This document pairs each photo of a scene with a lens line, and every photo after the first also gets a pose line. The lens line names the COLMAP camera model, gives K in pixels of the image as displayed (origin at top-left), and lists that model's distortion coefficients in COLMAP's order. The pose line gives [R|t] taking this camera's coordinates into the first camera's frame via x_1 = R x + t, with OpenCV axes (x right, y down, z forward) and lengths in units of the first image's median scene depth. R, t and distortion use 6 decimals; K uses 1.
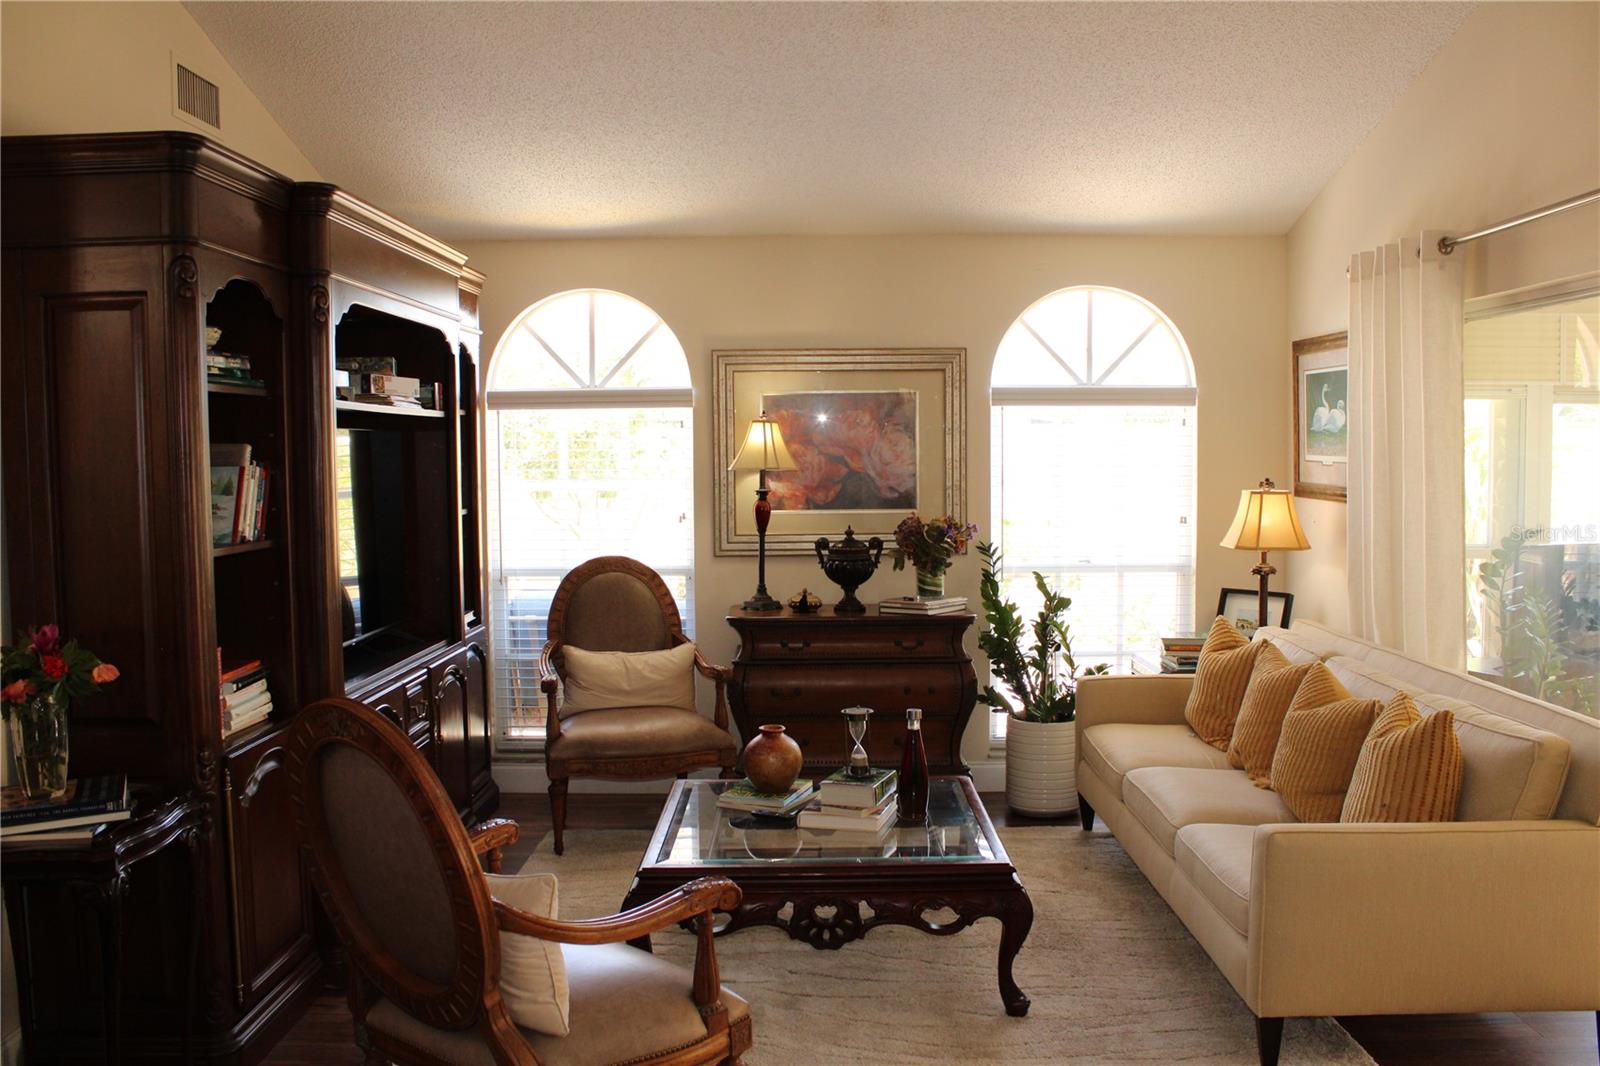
lens RADIAL K [[1380.9, 0, 800.5], [0, 1380.9, 534.4], [0, 0, 1]] dist [-0.116531, 0.003983]
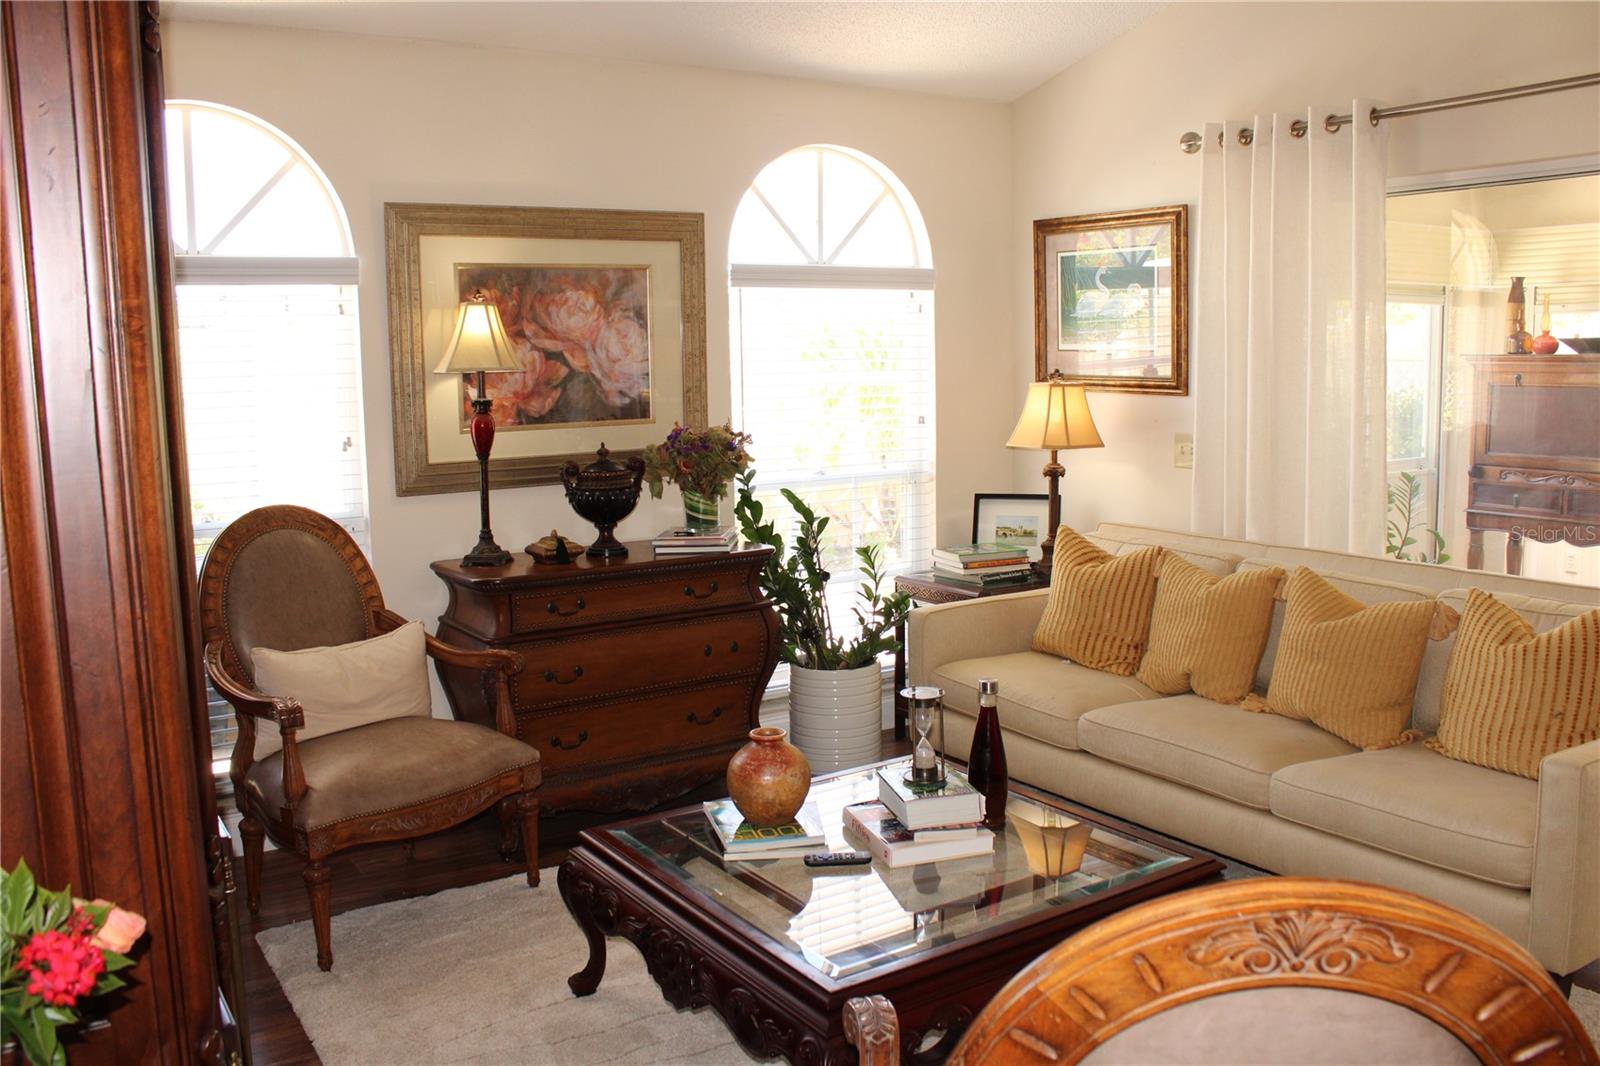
lens RADIAL K [[1380.9, 0, 799.9], [0, 1380.9, 523.5], [0, 0, 1]] dist [-0.116531, 0.003983]
pose [[0.829471, -0.077290, 0.553177, -0.284774], [0.045637, 0.996446, 0.070794, -0.010538], [-0.556683, -0.033476, 0.830050, 0.306601]]
